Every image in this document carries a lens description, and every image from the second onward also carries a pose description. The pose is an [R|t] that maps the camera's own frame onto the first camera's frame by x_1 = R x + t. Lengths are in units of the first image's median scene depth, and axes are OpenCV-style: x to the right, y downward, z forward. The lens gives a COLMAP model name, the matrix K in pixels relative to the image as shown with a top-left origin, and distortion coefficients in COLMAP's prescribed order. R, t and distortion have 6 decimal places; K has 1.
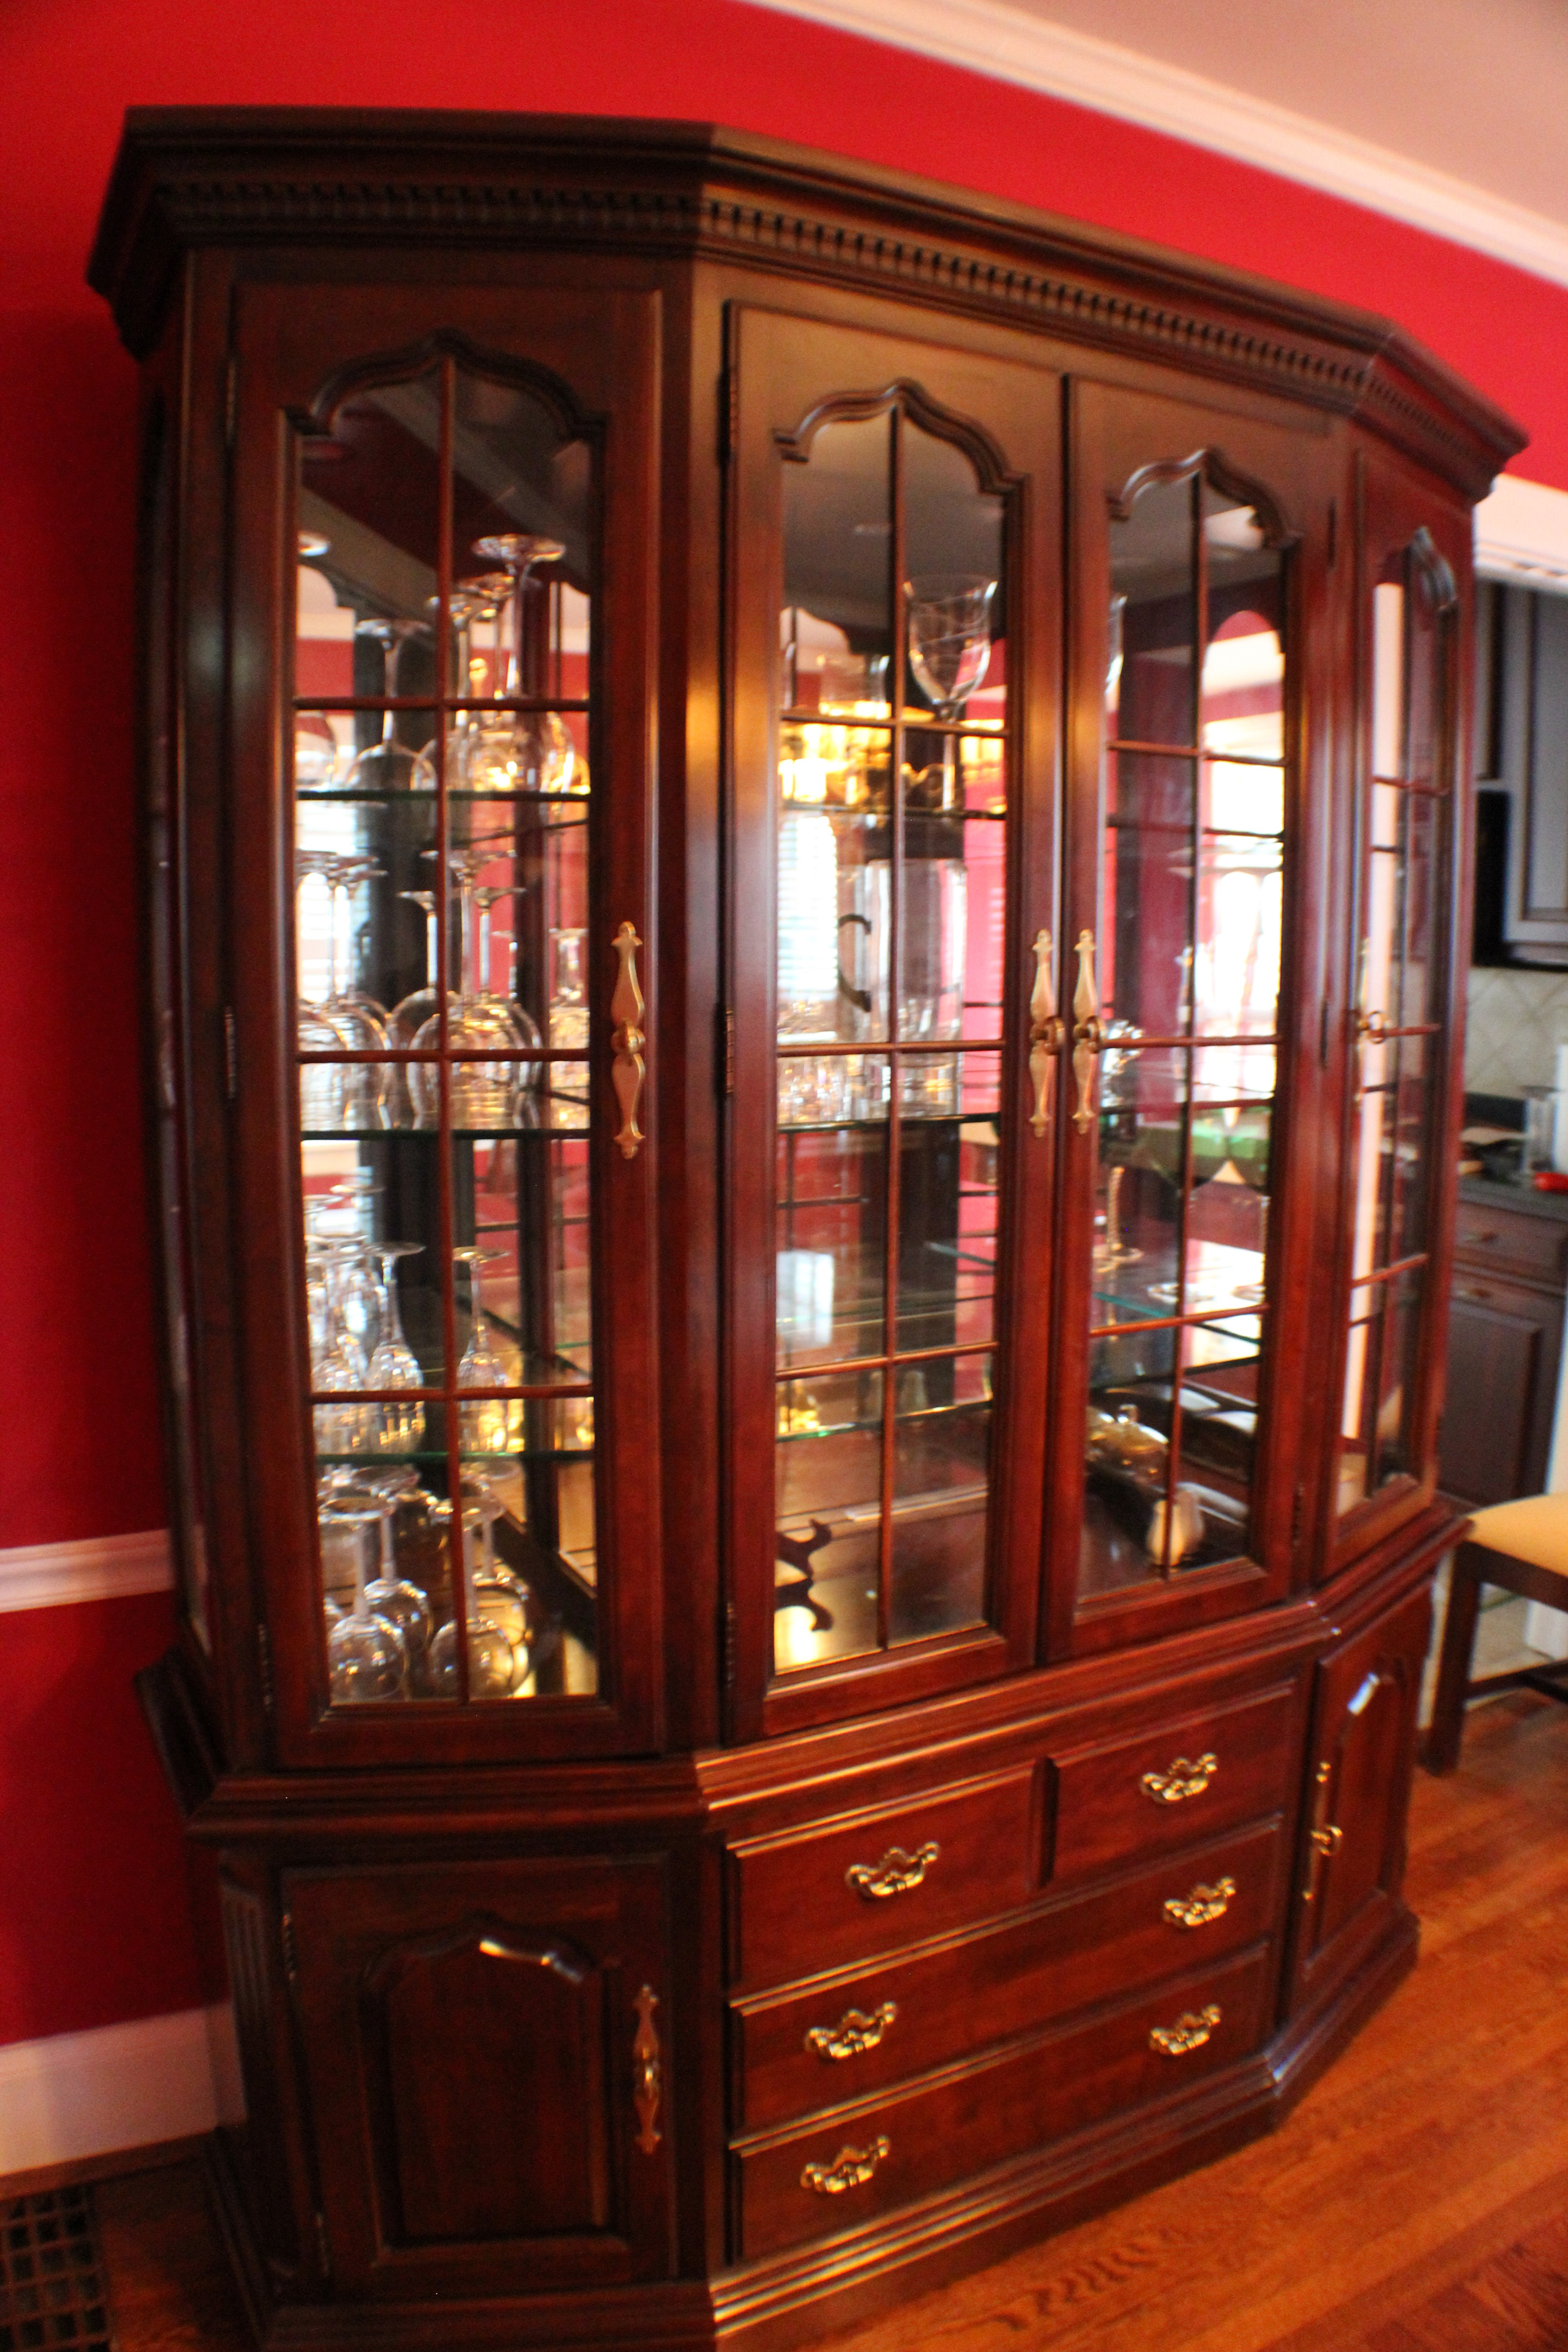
lens RADIAL K [[1664.1, 0, 786.5], [0, 1664.1, 1155.6], [0, 0, 1]] dist [-0.203536, 0.055288]
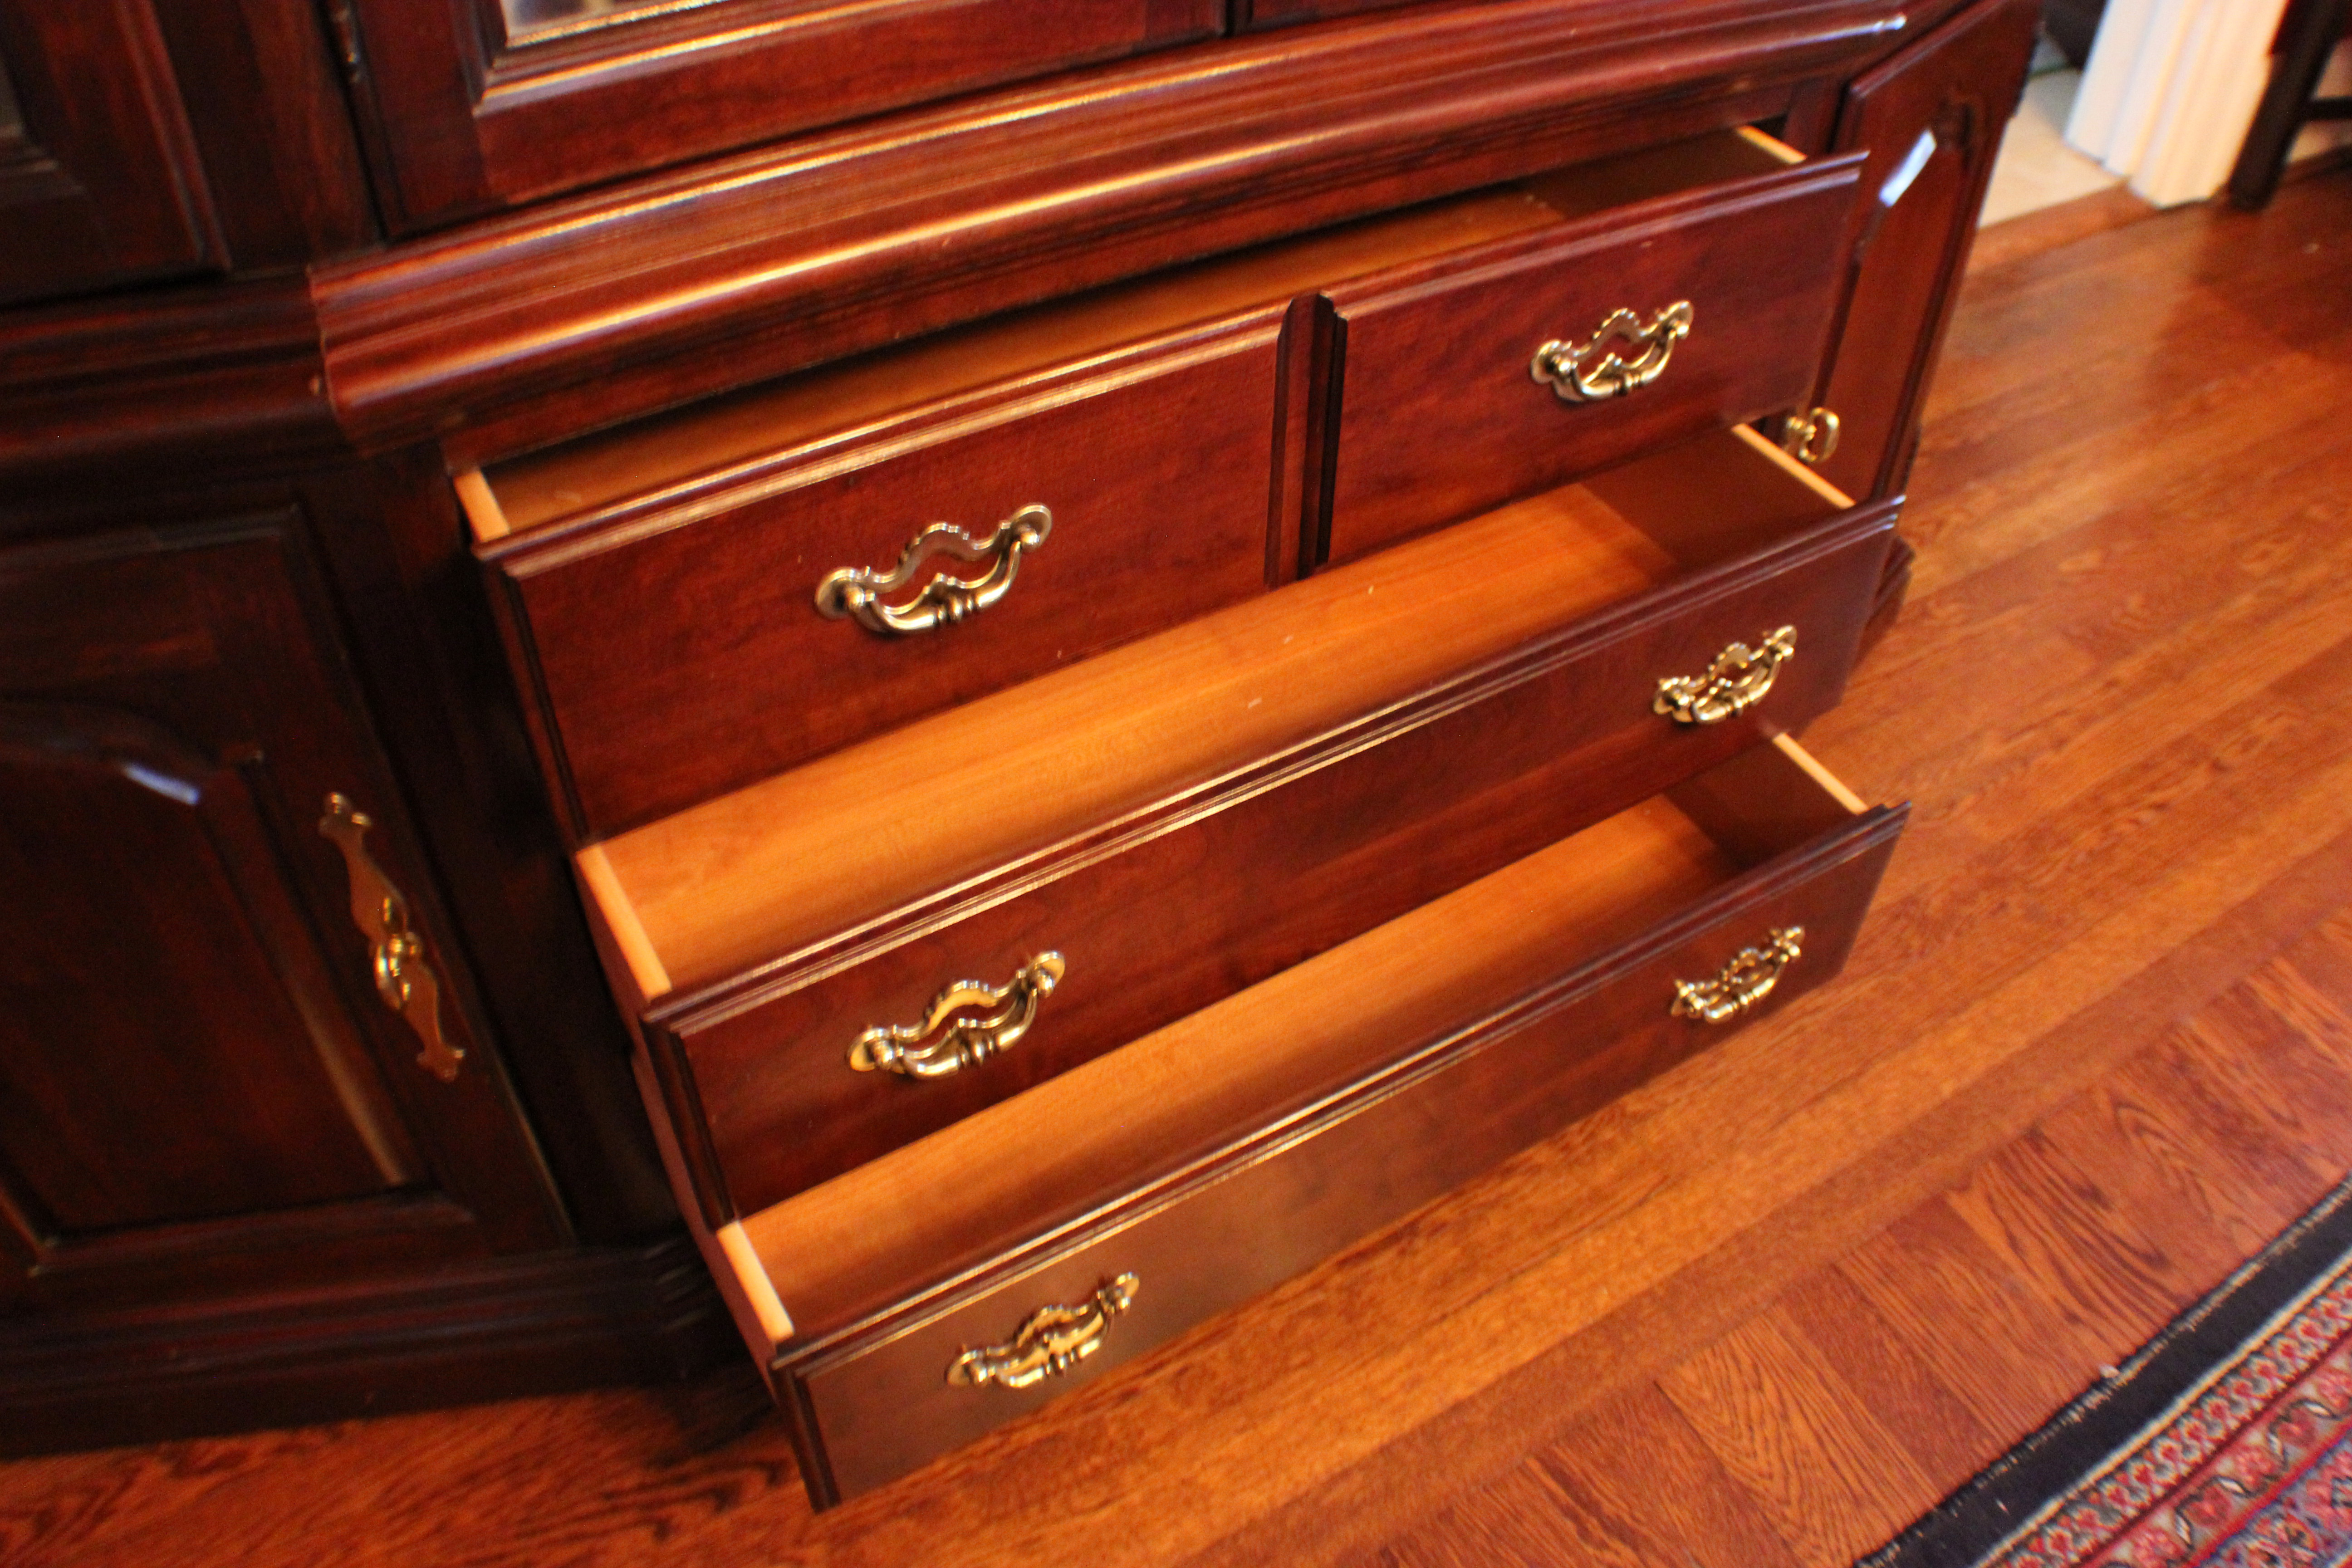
lens RADIAL K [[1848.9, 0, 1213.6], [0, 1848.9, 783.5], [0, 0, 1]] dist [-0.215014, 0.076395]
pose [[0.998450, -0.022471, 0.050927, 0.120980], [-0.012384, 0.802299, 0.596794, 0.192111], [-0.054270, -0.596499, 0.800777, 0.508479]]
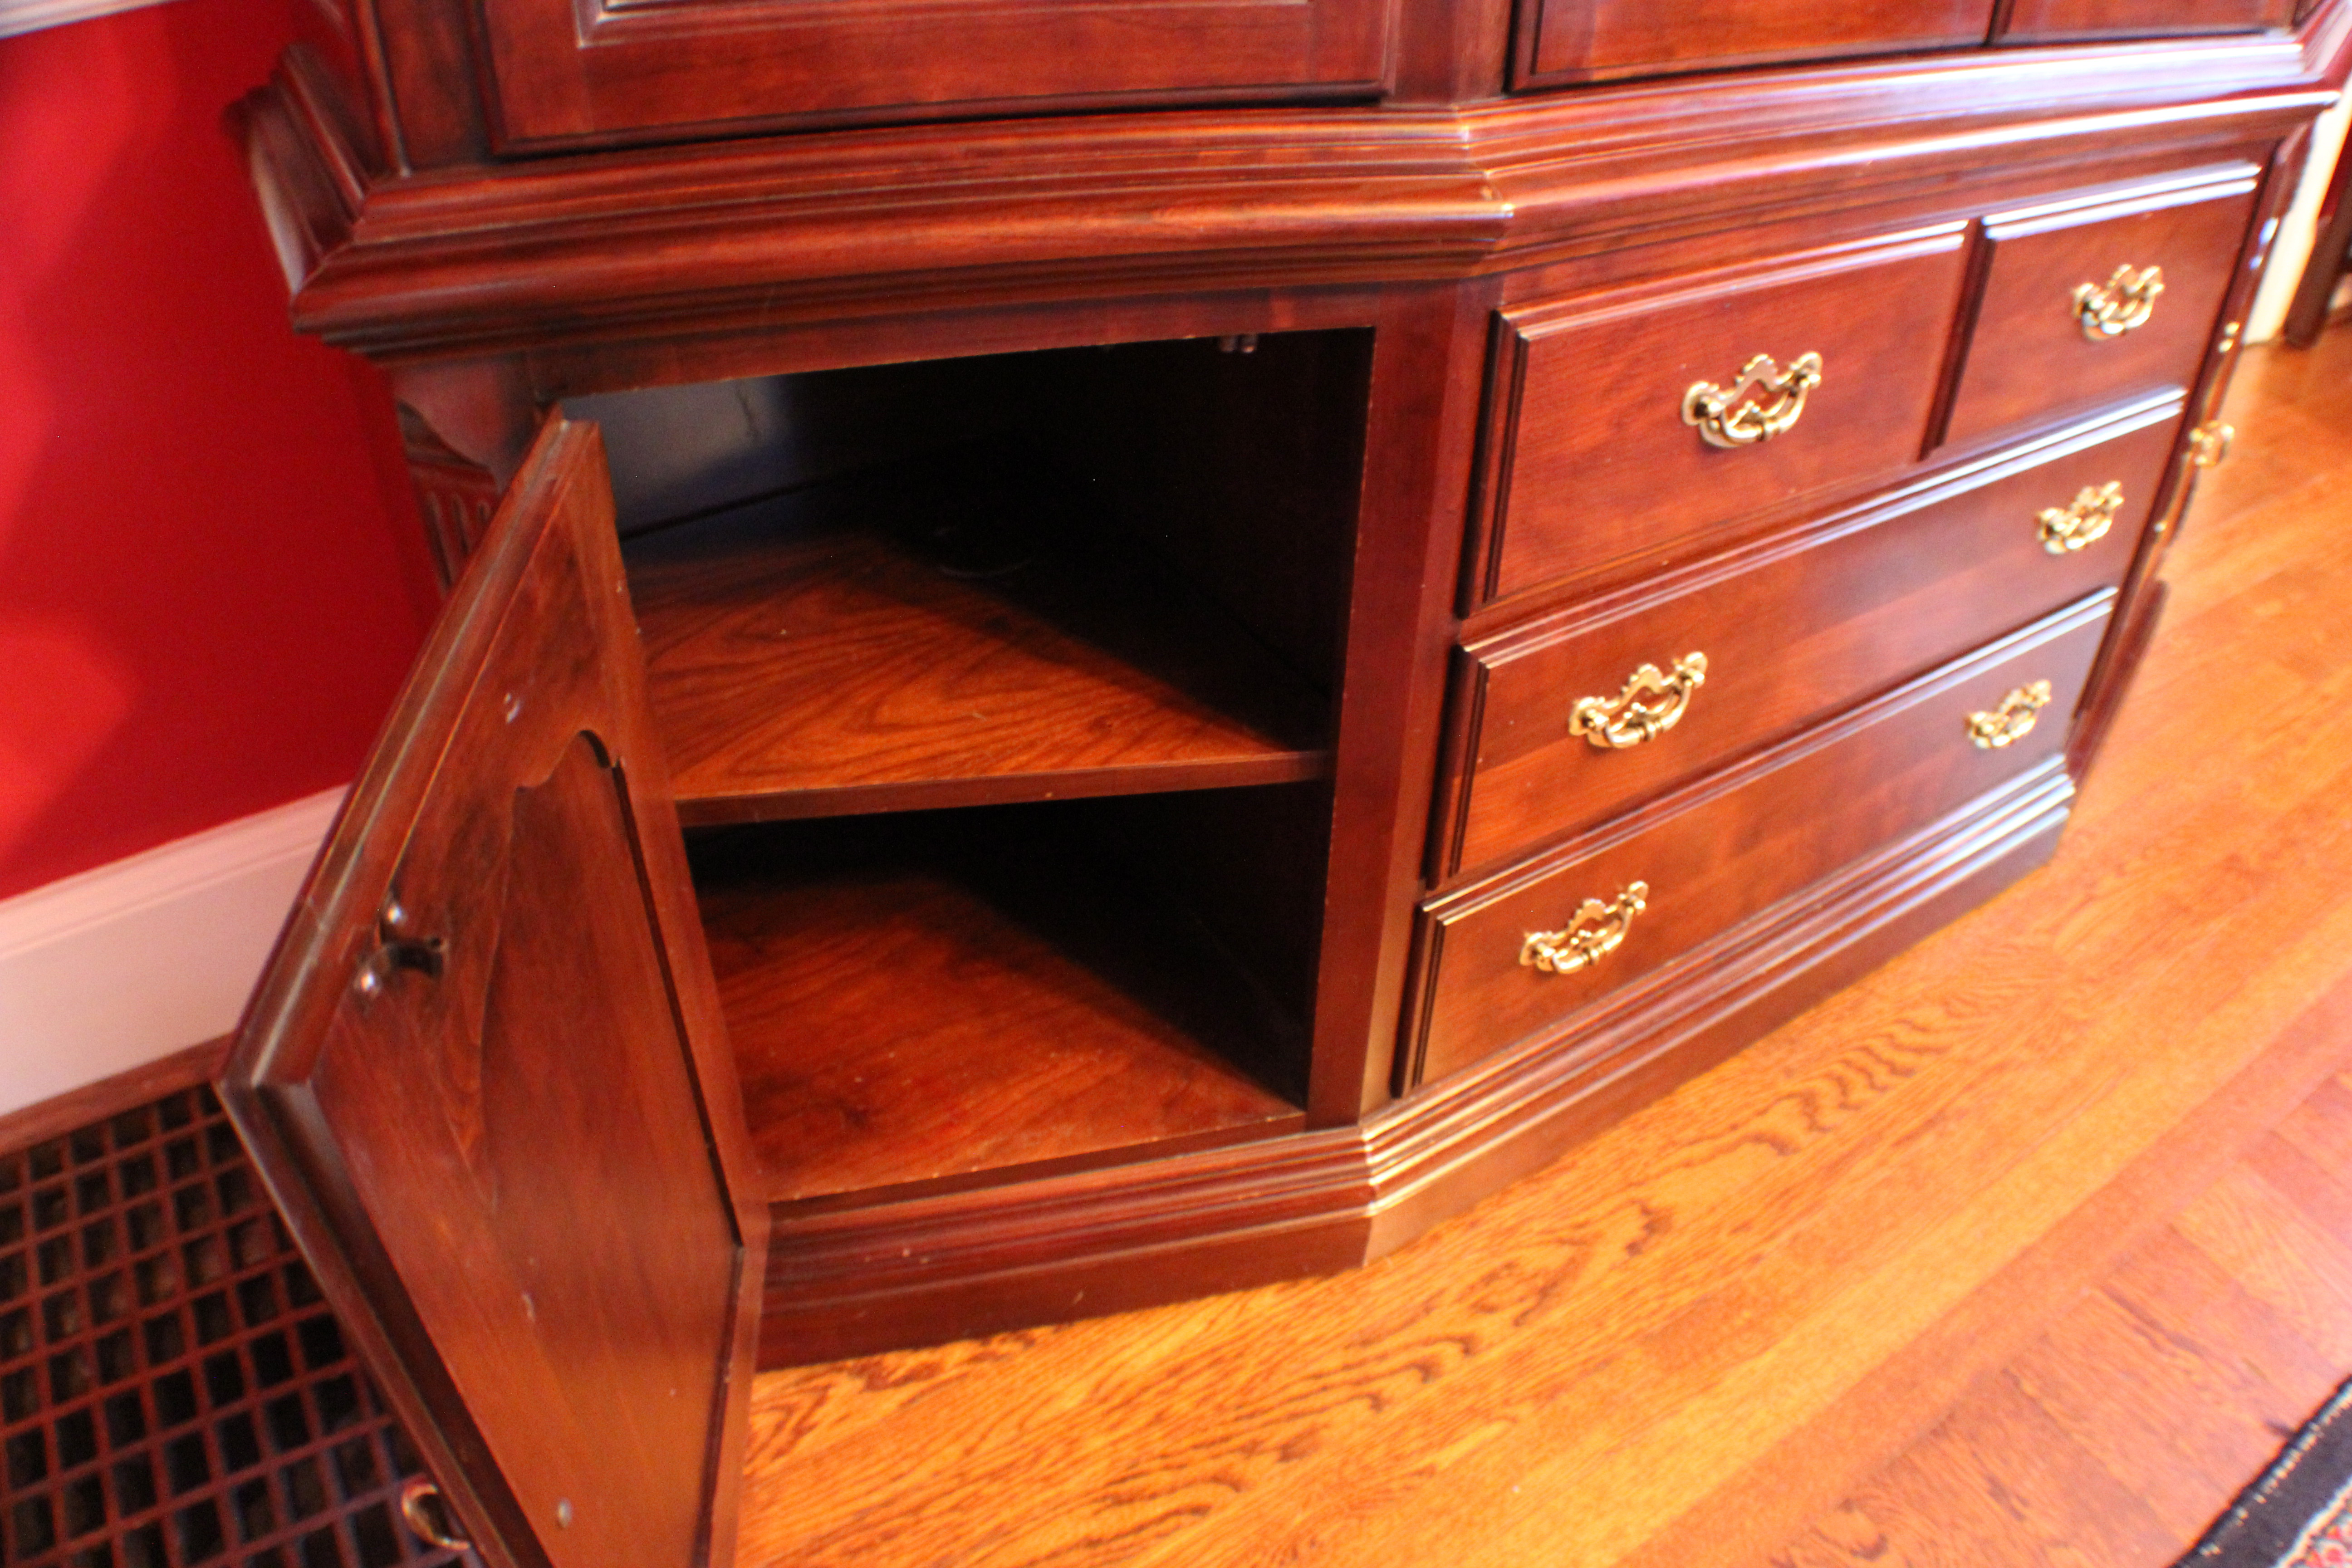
lens RADIAL K [[1664.1, 0, 1209.9], [0, 1664.1, 792.9], [0, 0, 1]] dist [-0.203536, 0.055288]
pose [[0.996843, -0.033201, 0.072125, -0.143432], [-0.008267, 0.860042, 0.510156, 0.270702], [-0.078968, -0.509141, 0.857053, 0.460533]]
